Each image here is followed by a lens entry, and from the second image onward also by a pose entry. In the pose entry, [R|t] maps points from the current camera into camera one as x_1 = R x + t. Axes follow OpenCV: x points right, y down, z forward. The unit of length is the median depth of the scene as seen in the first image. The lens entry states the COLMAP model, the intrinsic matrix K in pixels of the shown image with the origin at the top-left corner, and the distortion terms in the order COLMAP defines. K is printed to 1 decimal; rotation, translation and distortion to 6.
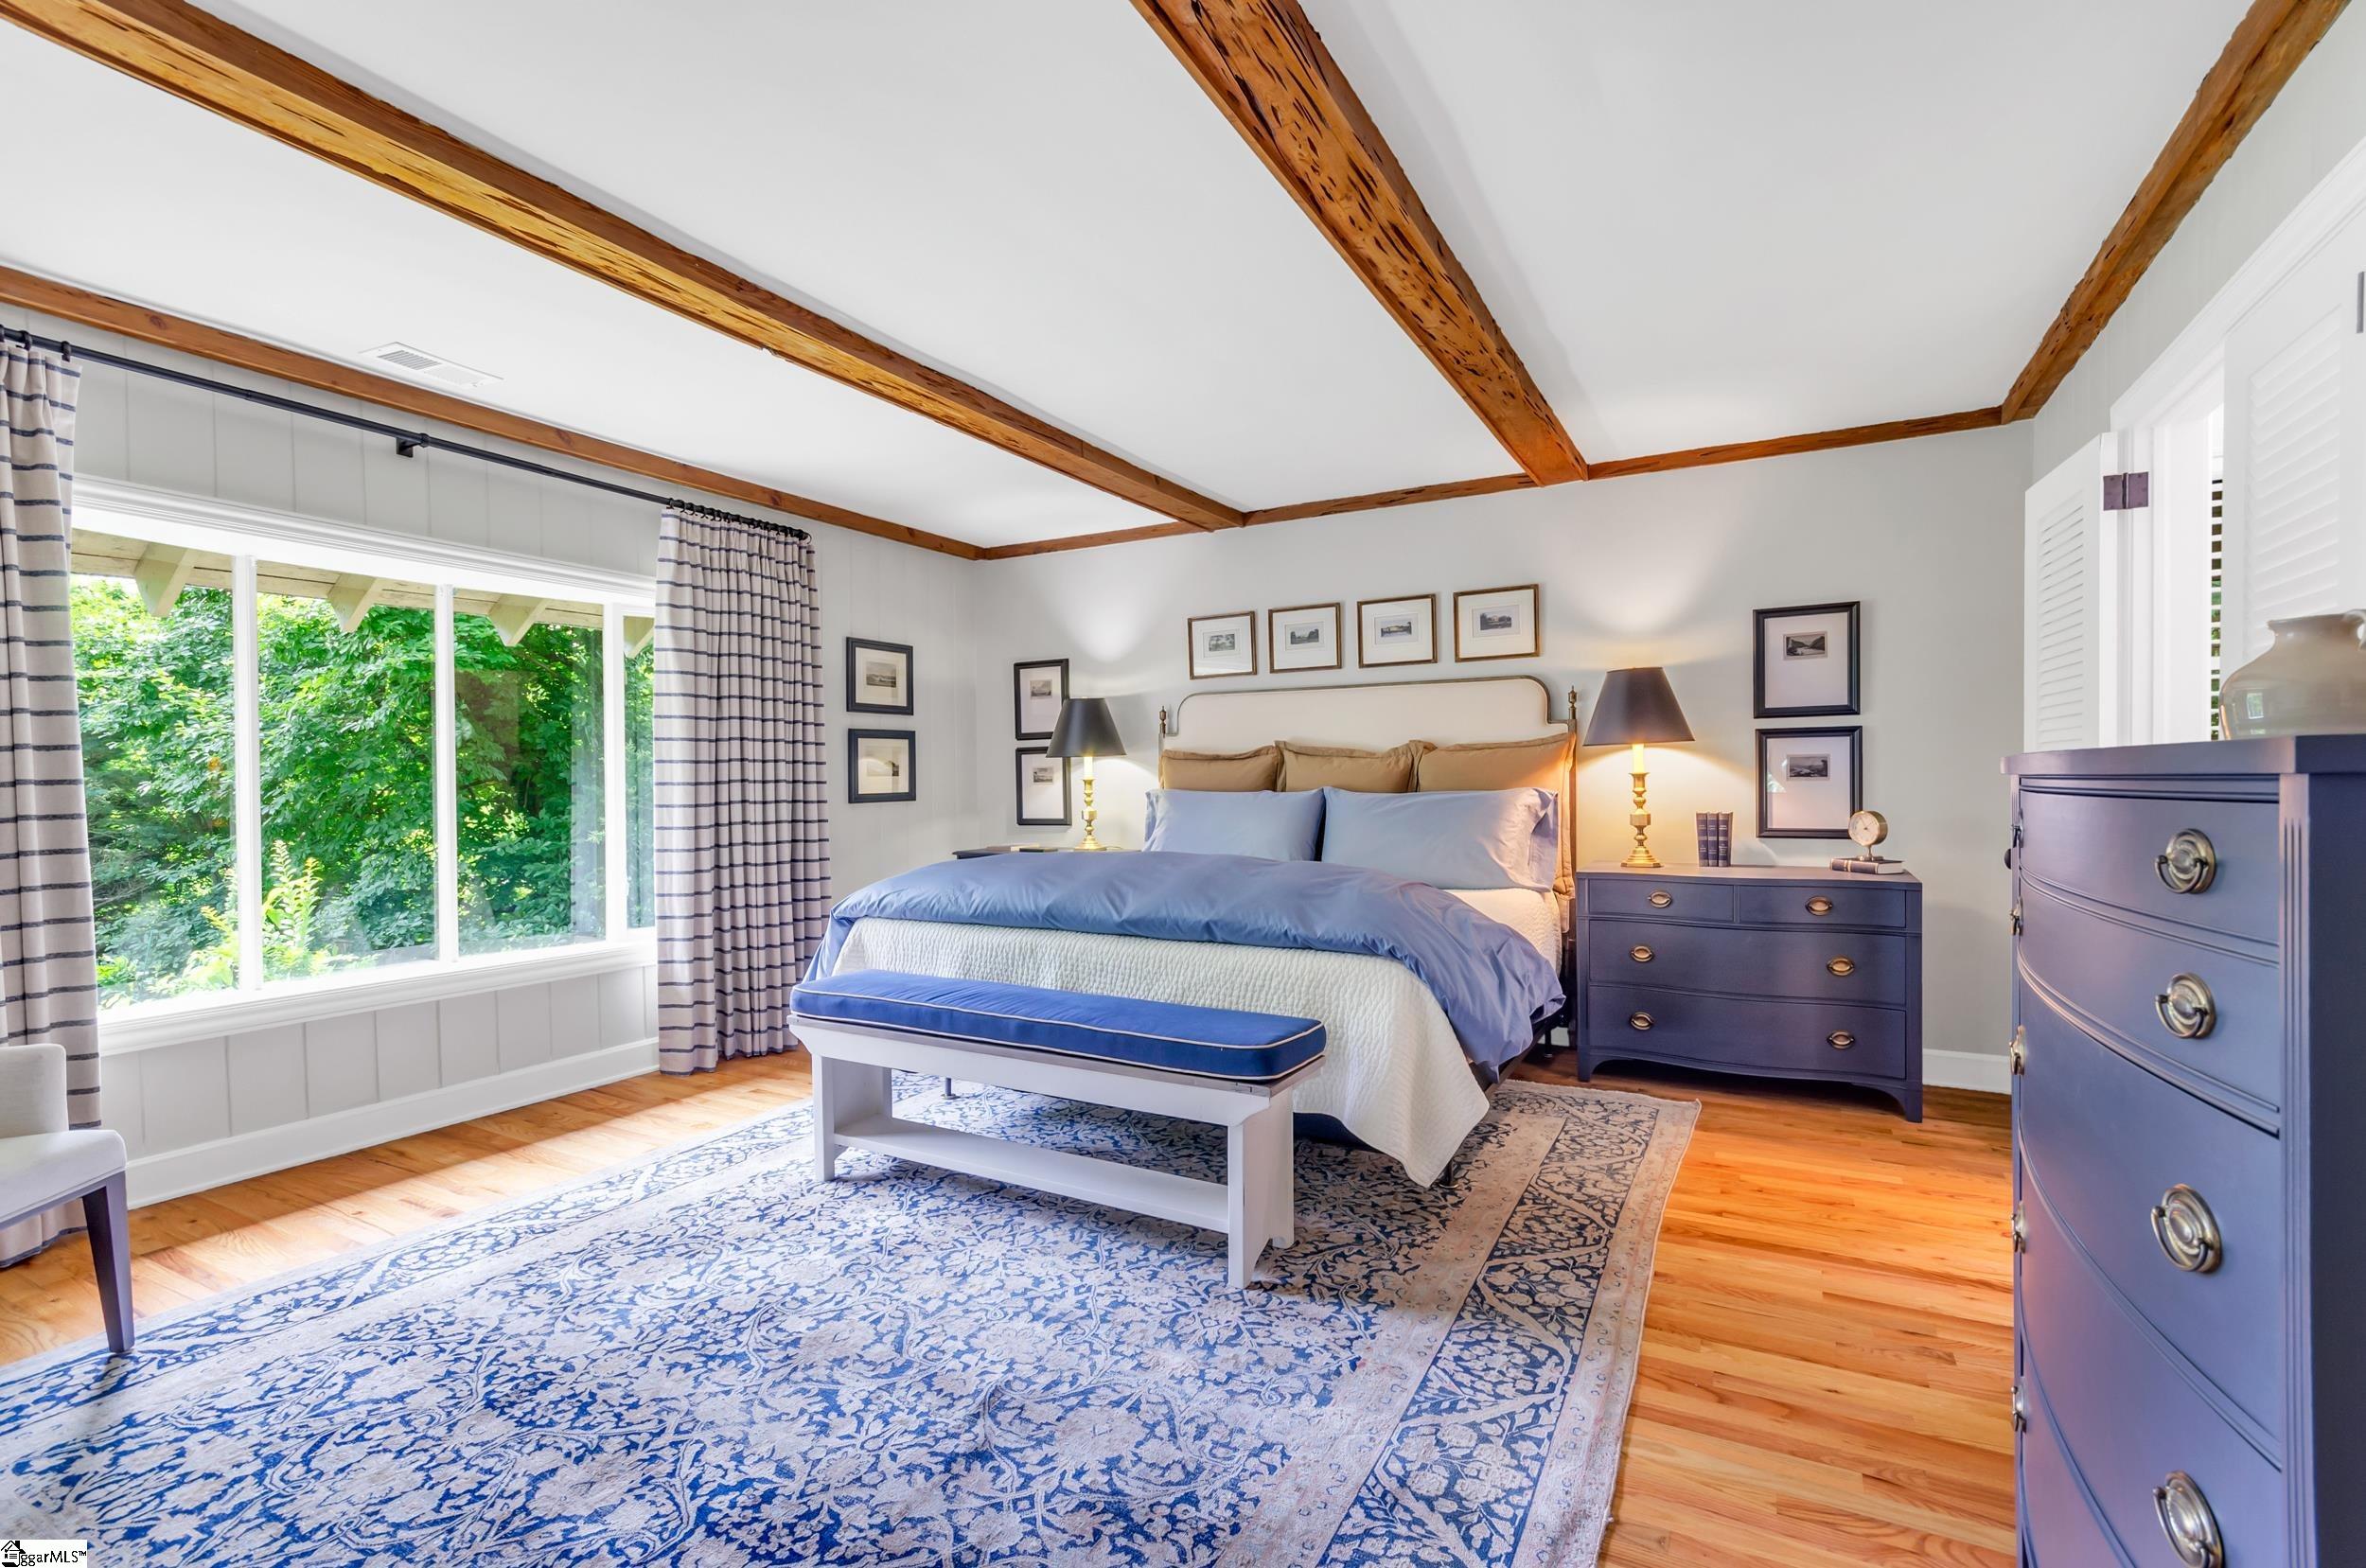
lens RADIAL K [[1056.5, 0, 1189.2], [0, 1056.5, 796.1], [0, 0, 1]] dist [-0.000899, -0.000401]
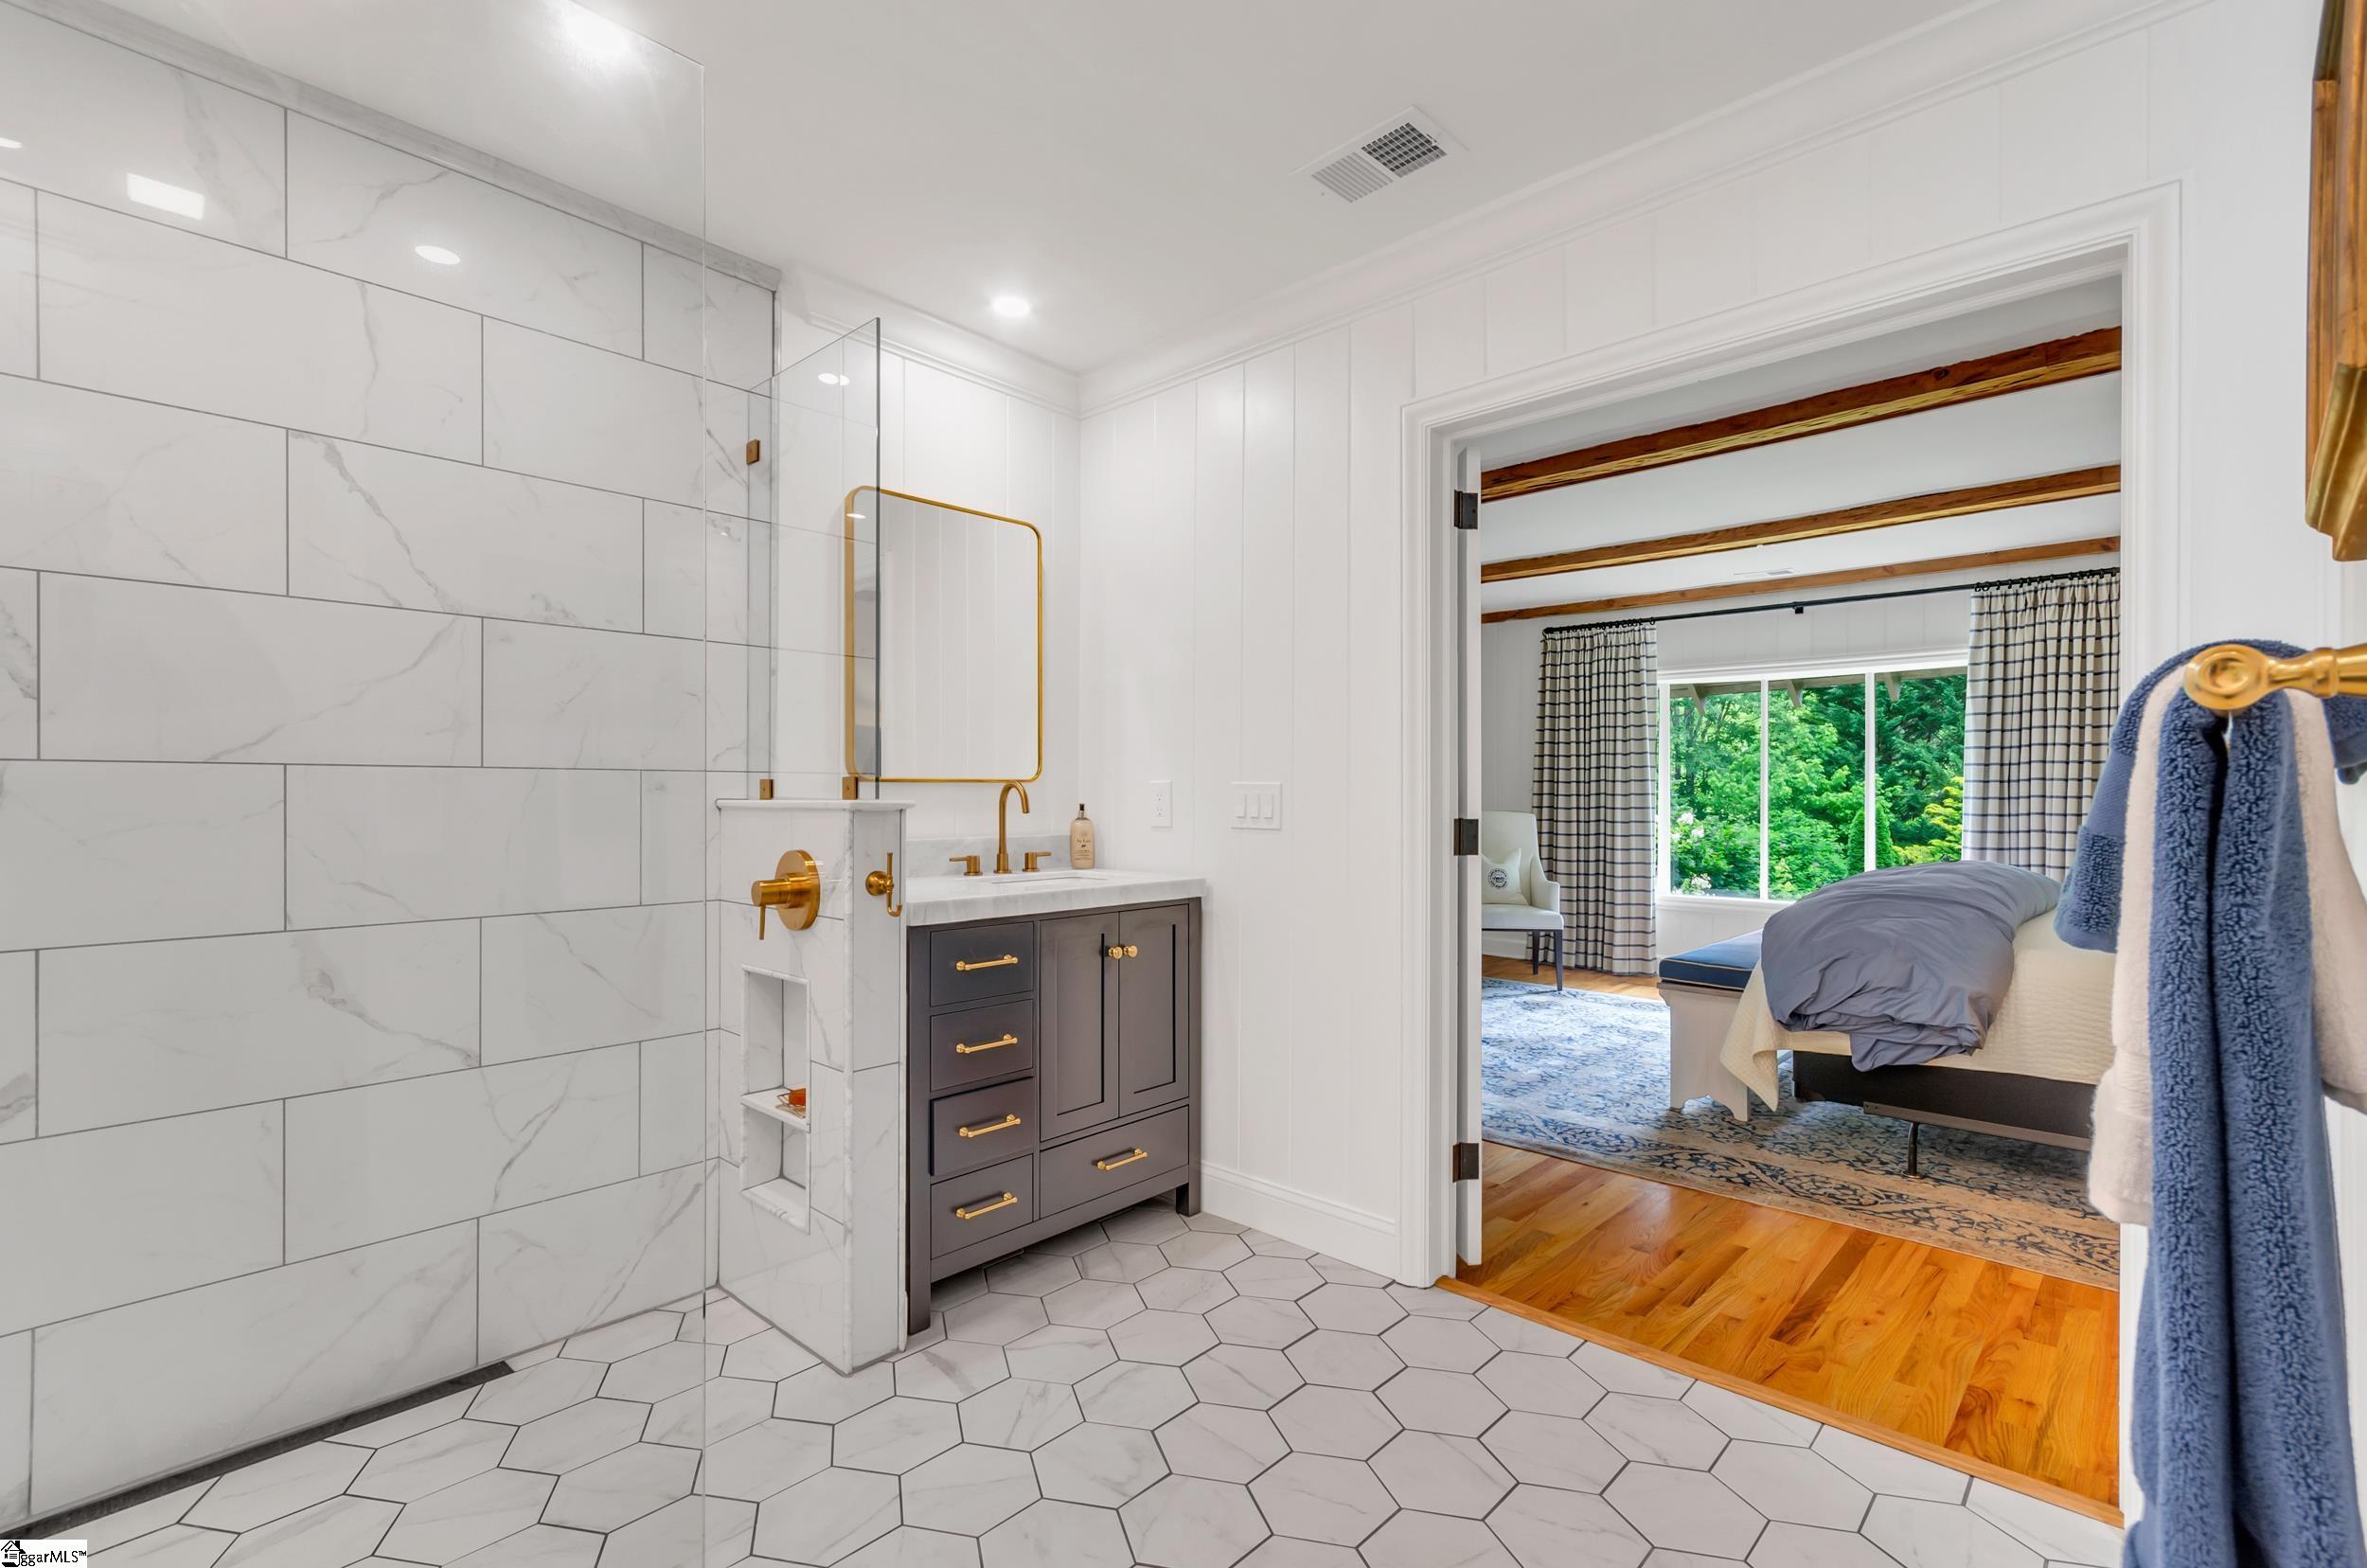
lens RADIAL K [[1057.0, 0, 1187.1], [0, 1057.0, 789.8], [0, 0, 1]] dist [-0.000899, -0.000401]
pose [[-0.255367, 0.009591, -0.966797, 1.752046], [-0.005129, 0.999923, 0.011275, -0.052661], [0.966831, 0.007838, -0.255298, 0.631208]]
